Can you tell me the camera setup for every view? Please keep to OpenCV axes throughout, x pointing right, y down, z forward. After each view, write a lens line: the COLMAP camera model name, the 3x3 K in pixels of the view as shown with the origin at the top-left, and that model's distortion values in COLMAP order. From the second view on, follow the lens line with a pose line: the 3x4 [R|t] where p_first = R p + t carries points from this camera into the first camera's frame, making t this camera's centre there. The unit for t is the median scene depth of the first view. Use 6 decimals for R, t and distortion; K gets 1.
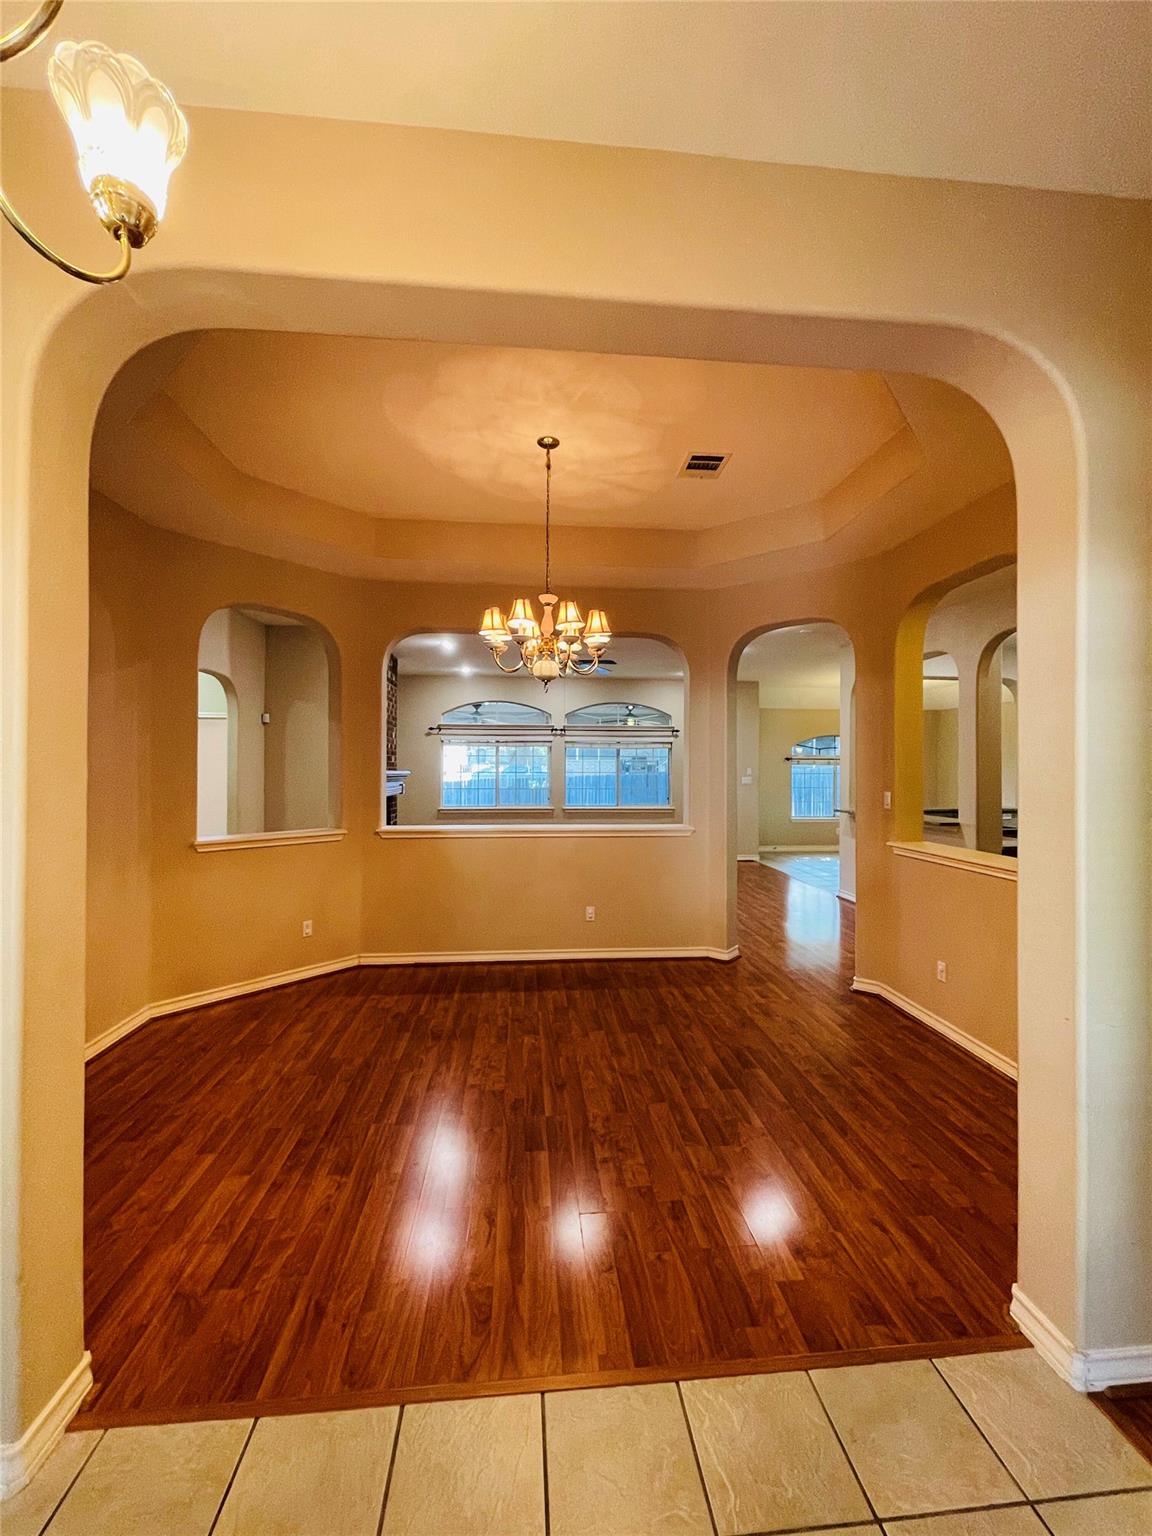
lens RADIAL K [[616.2, 0, 569.3], [0, 616.2, 769.6], [0, 0, 1]] dist [0.002123, 0.001895]
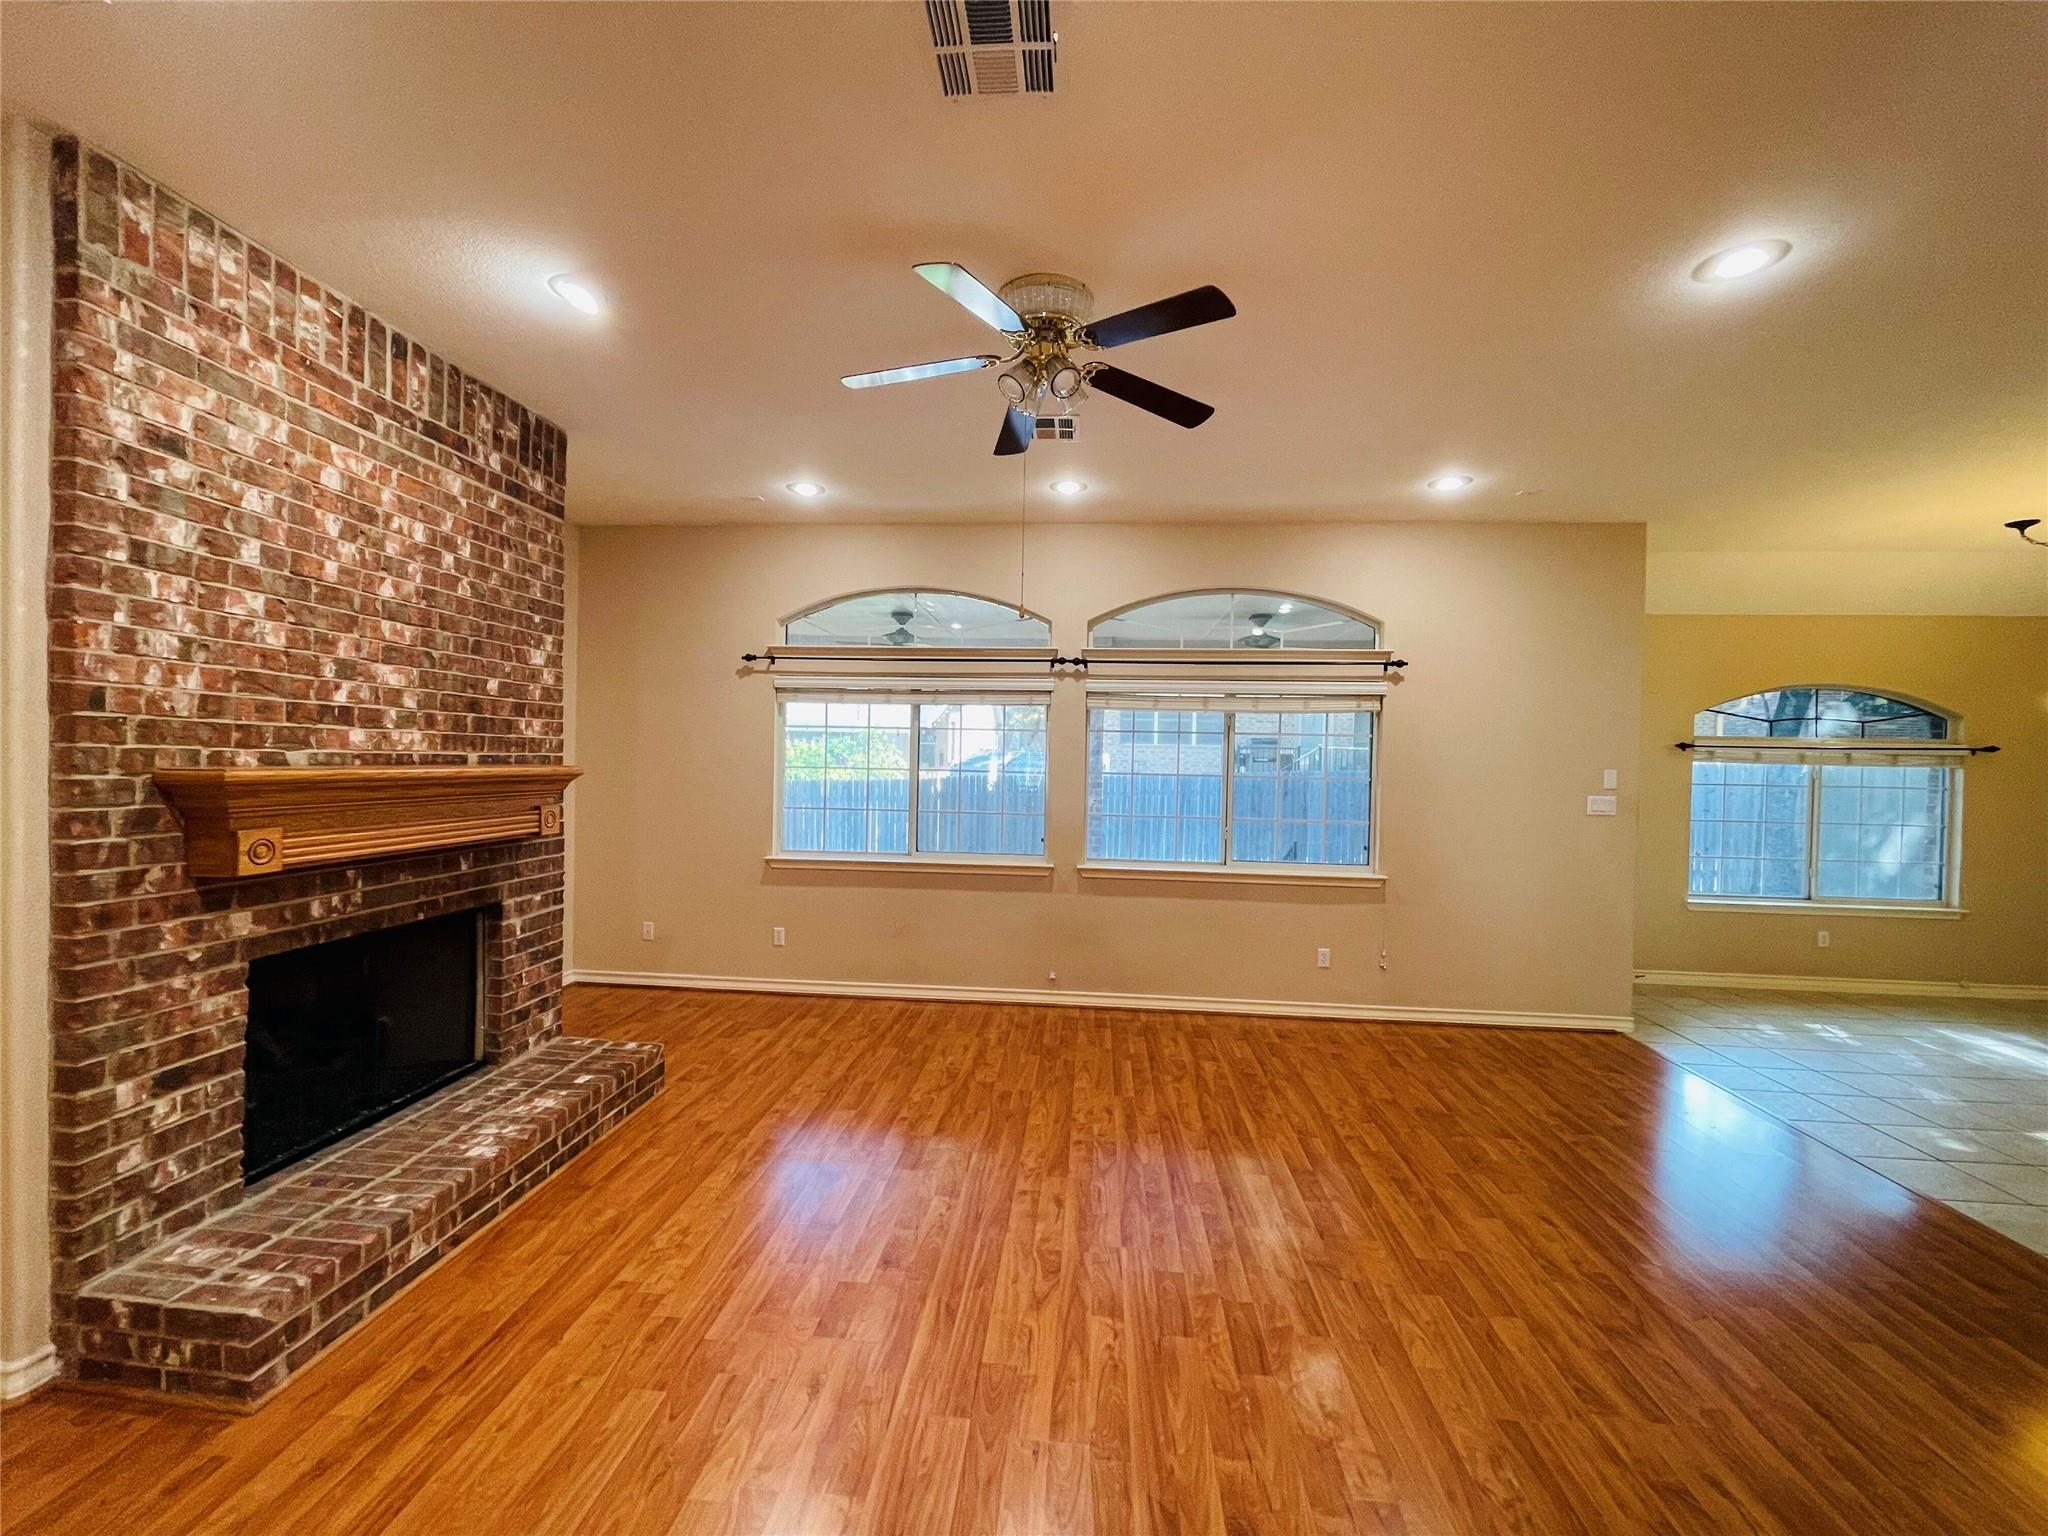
lens RADIAL K [[821.7, 0, 1016.7], [0, 821.7, 766.3], [0, 0, 1]] dist [0.002123, 0.001895]
pose [[0.982788, 0.017624, -0.183894, 0.106930], [-0.015462, 0.999793, 0.013189, -0.012654], [0.184089, -0.010118, 0.982858, 1.152024]]
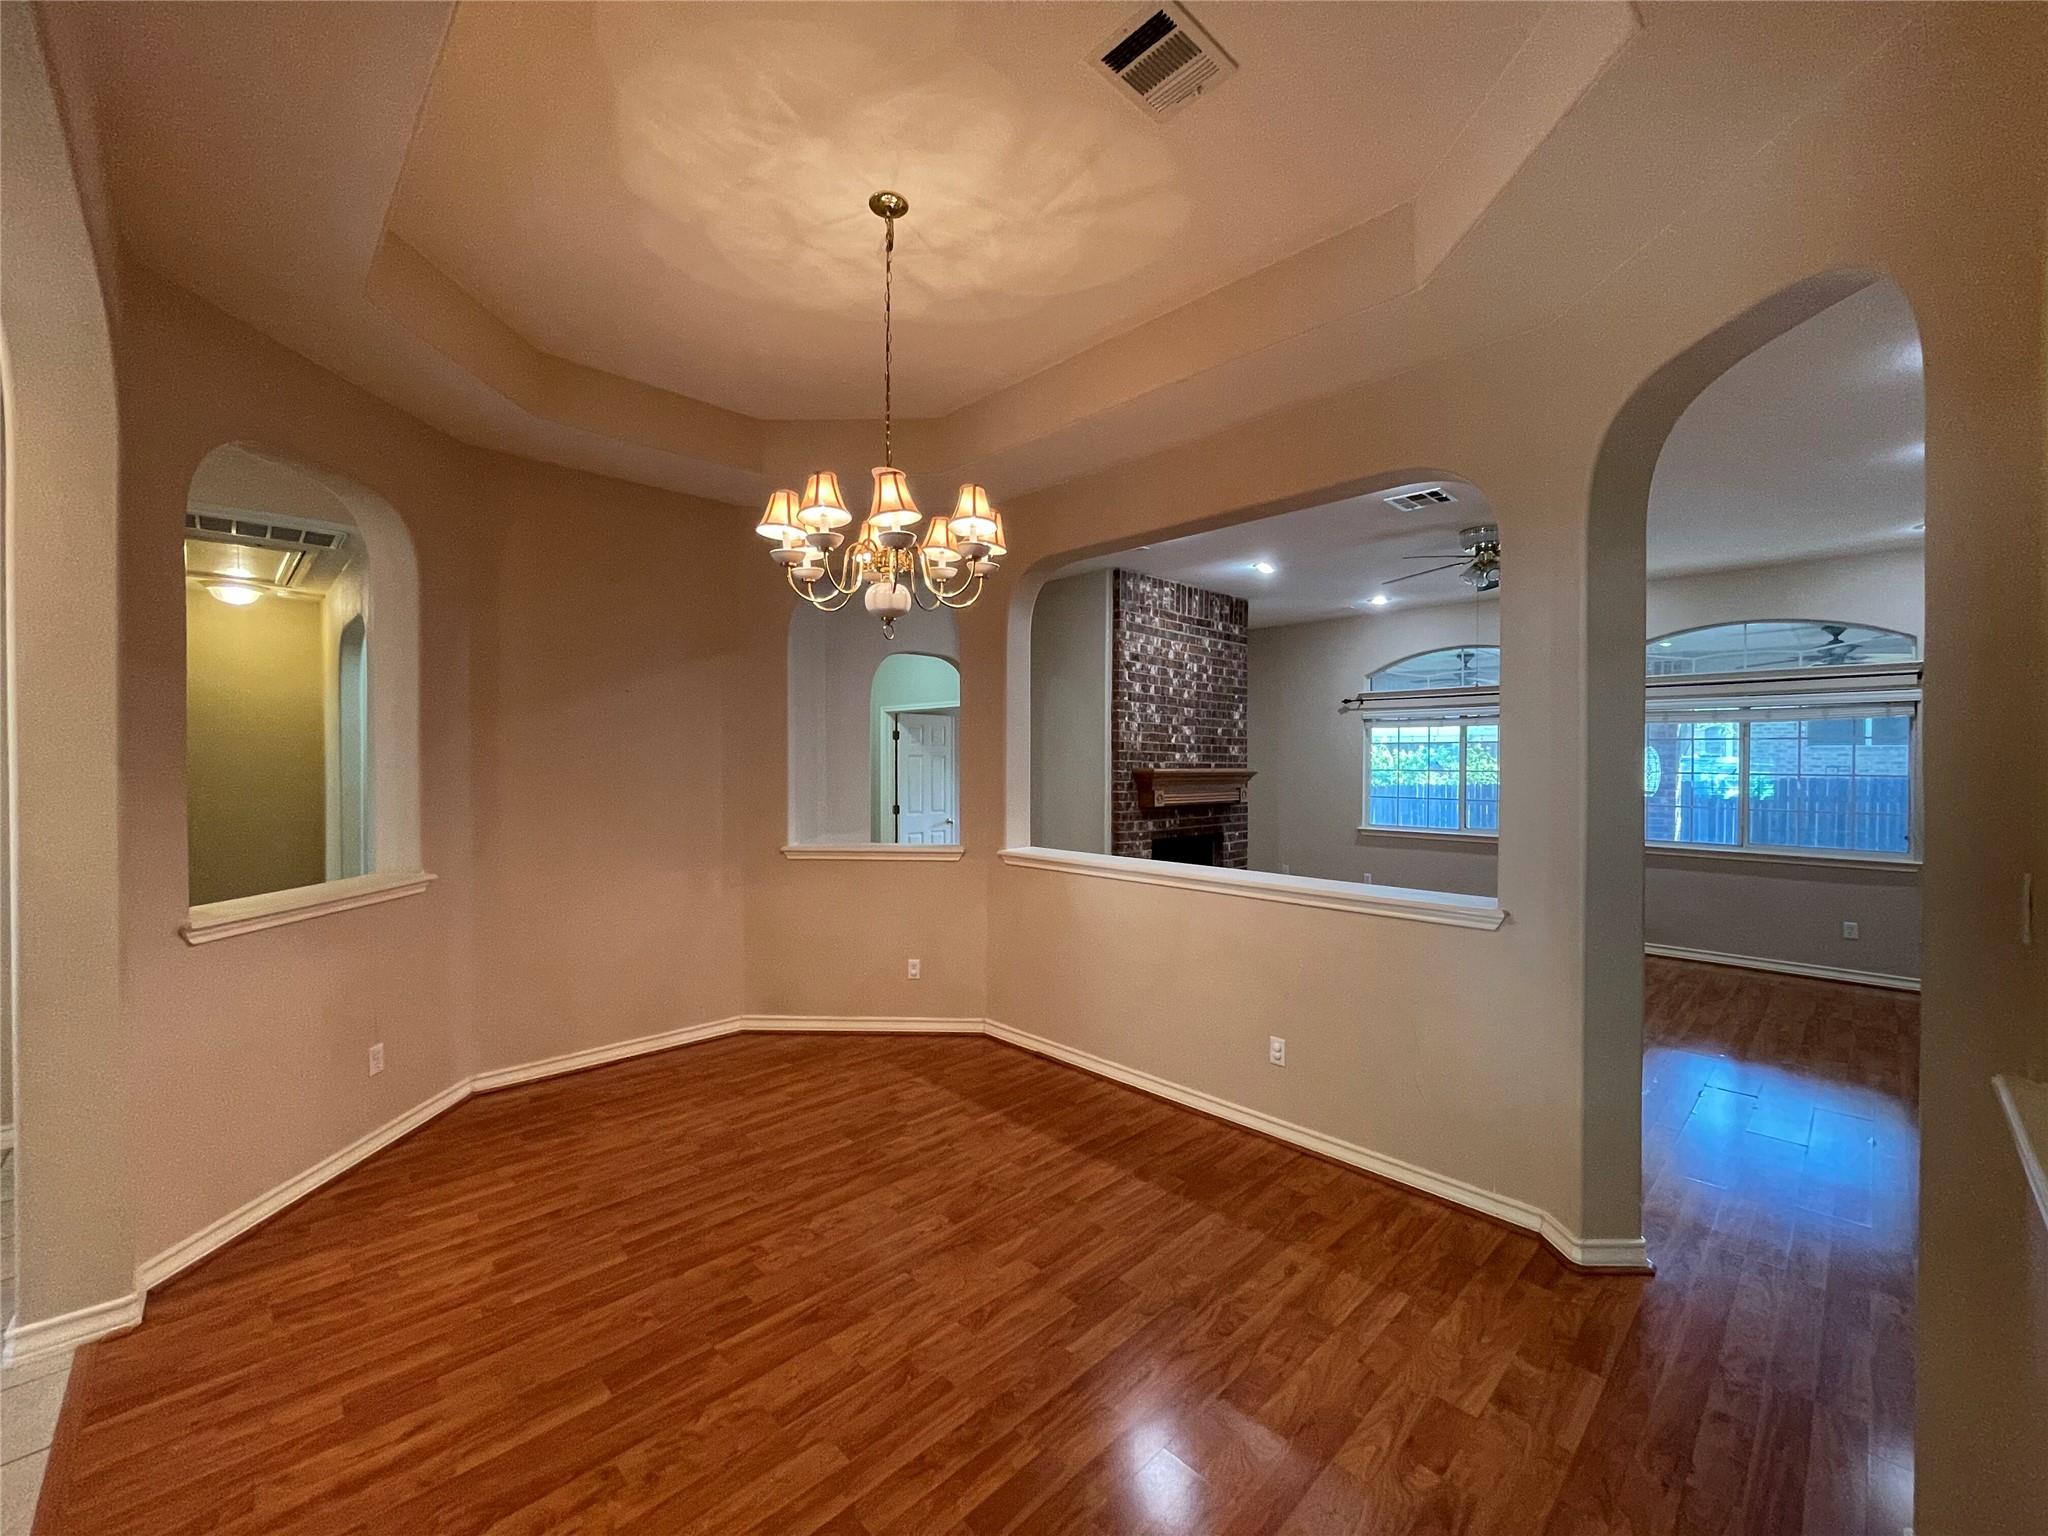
lens RADIAL K [[821.7, 0, 1038.5], [0, 821.7, 772.4], [0, 0, 1]] dist [0.002123, 0.001895]
pose [[0.635048, 0.010355, -0.772403, 0.523582], [-0.000699, 0.999917, 0.012830, -0.008696], [0.772472, -0.007608, 0.635003, 0.492979]]
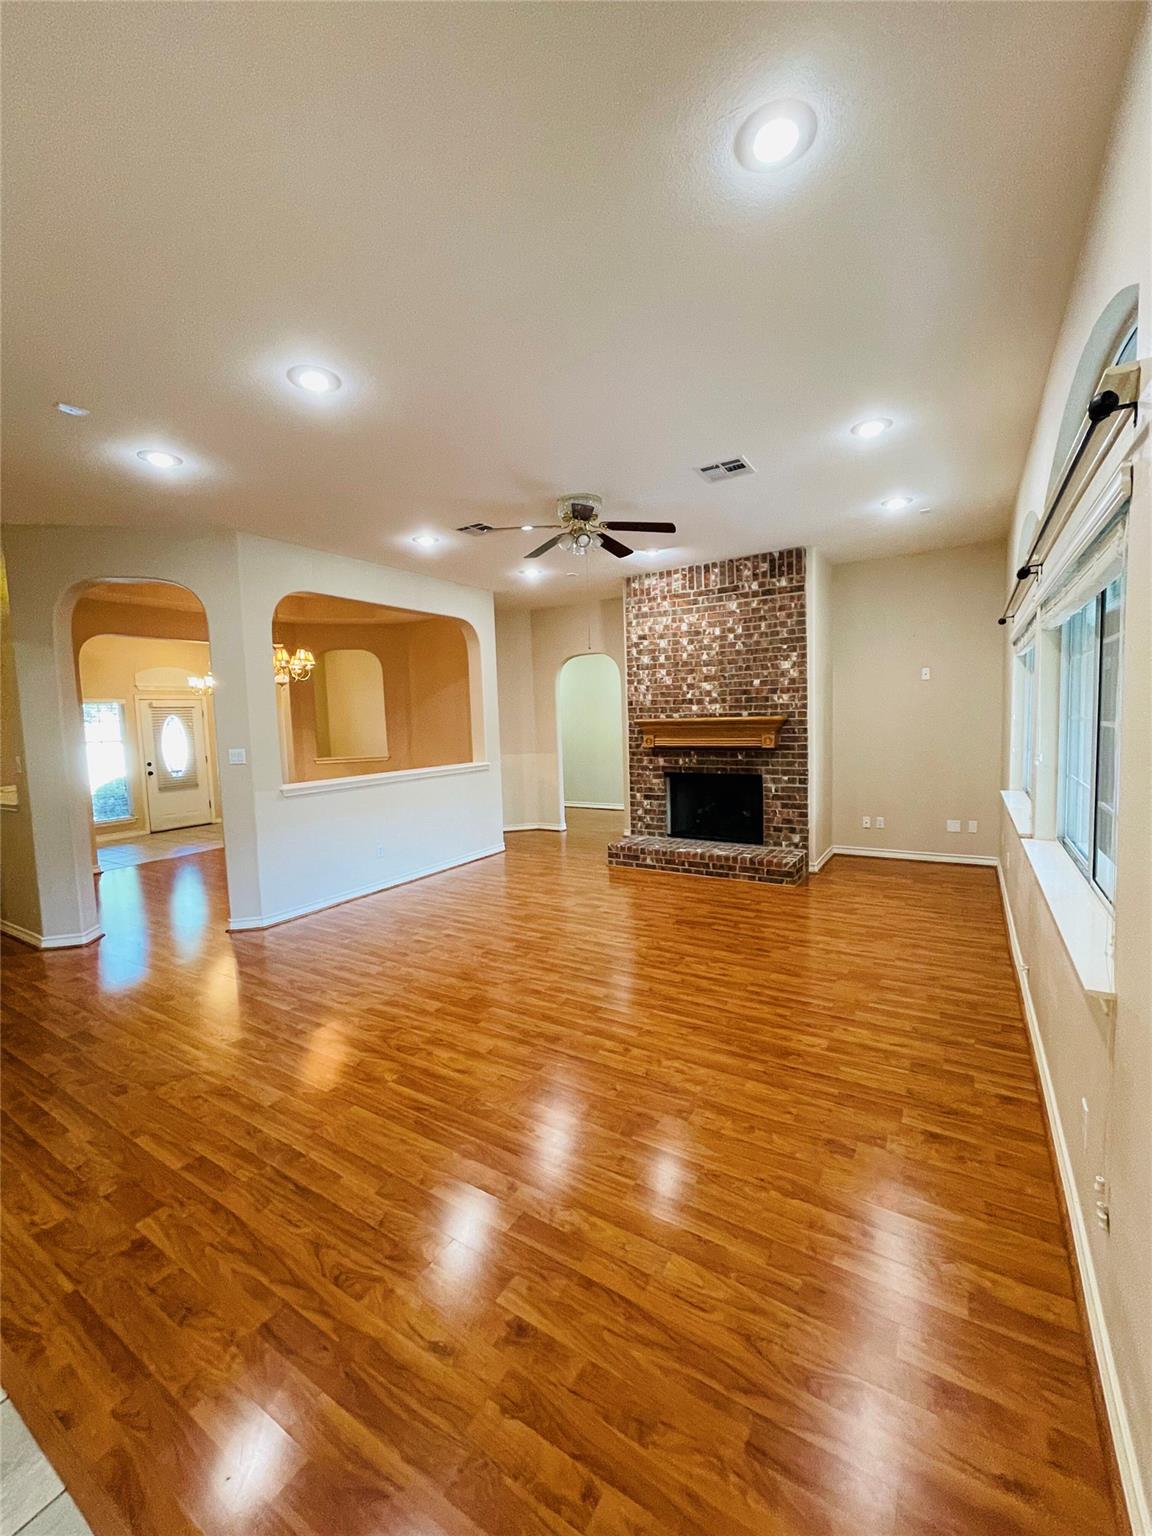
lens RADIAL K [[616.2, 0, 584.0], [0, 616.2, 768.5], [0, 0, 1]] dist [0.002123, 0.001895]
pose [[-0.597662, 0.080457, -0.797701, 0.806155], [0.029151, 0.996475, 0.078665, 0.000509], [0.801218, 0.023761, -0.597901, 2.333238]]
